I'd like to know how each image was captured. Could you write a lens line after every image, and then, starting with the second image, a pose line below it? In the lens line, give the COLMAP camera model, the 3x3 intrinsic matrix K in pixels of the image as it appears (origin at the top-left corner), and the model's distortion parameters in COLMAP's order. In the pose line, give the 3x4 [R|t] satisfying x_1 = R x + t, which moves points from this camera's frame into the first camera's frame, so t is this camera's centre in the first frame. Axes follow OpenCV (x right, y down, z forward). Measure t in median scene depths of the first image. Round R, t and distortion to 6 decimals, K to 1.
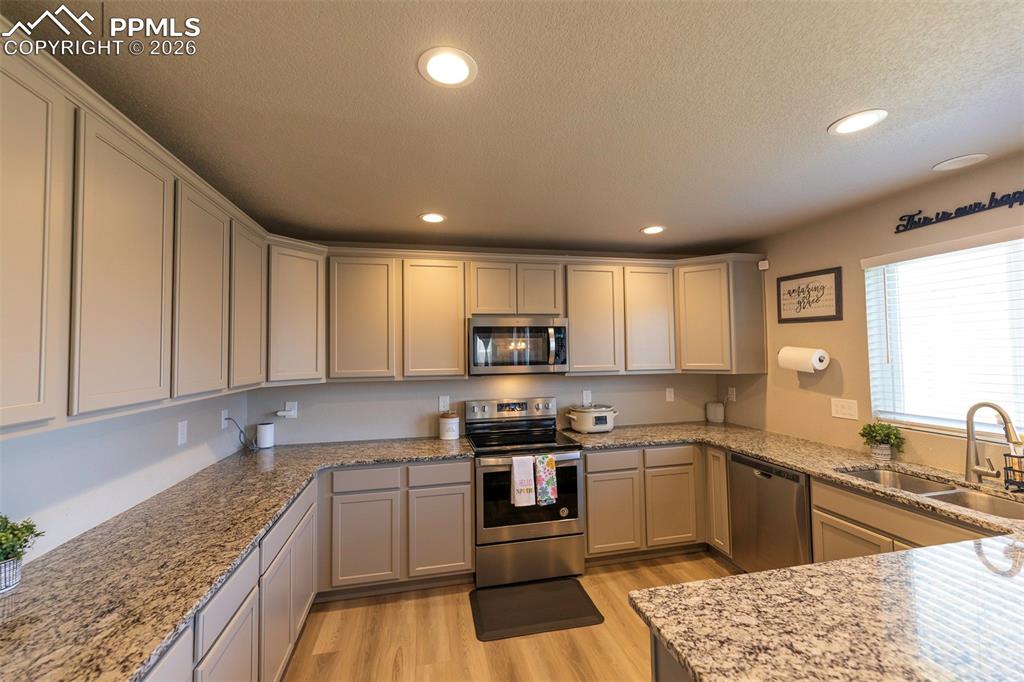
lens RADIAL K [[419.2, 0, 513.3], [0, 419.2, 339.5], [0, 0, 1]] dist [0.003979, -0.001069]
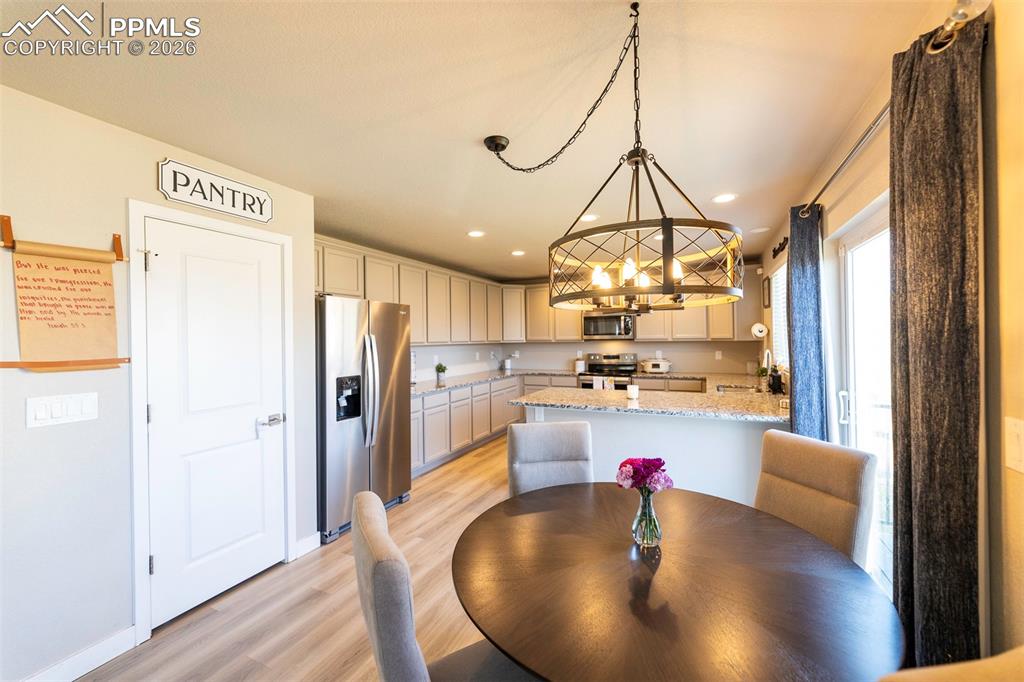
lens RADIAL K [[409.3, 0, 513.5], [0, 409.3, 339.7], [0, 0, 1]] dist [-0.001049, 0.000096]
pose [[0.791340, 0.005990, -0.611347, 0.945194], [0.022236, 0.999008, 0.038571, -0.002512], [0.610971, -0.044117, 0.790422, -0.903459]]
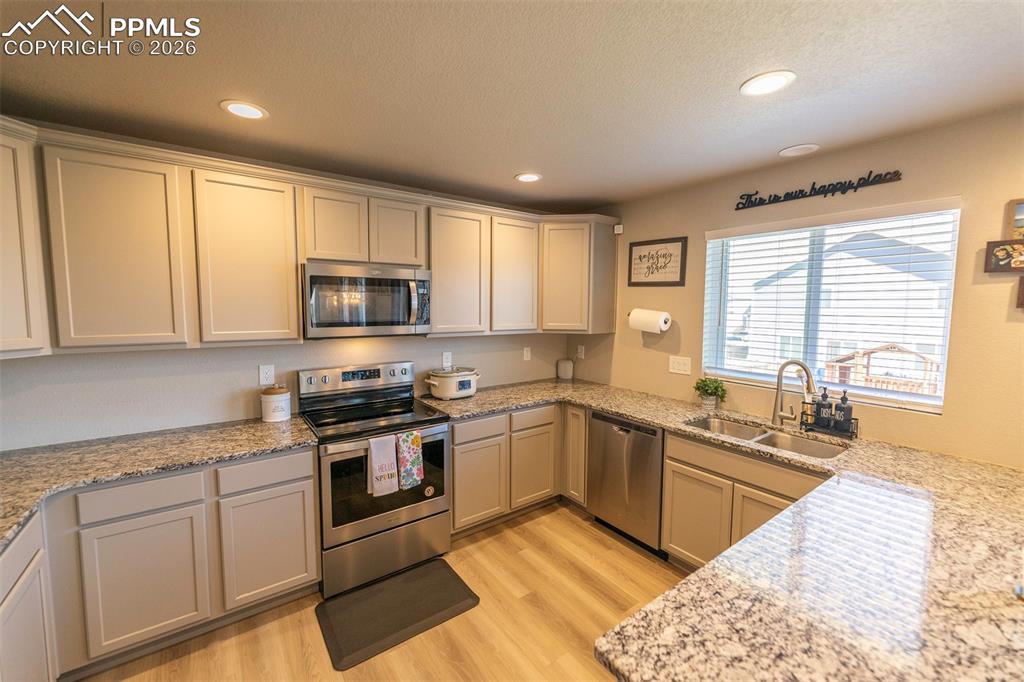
lens RADIAL K [[409.3, 0, 512.6], [0, 409.3, 338.6], [0, 0, 1]] dist [-0.001049, 0.000096]
pose [[0.917149, -0.012372, 0.398352, -0.060316], [-0.032759, 0.993795, 0.106289, -0.008326], [-0.397196, -0.110533, 0.911053, 0.178423]]
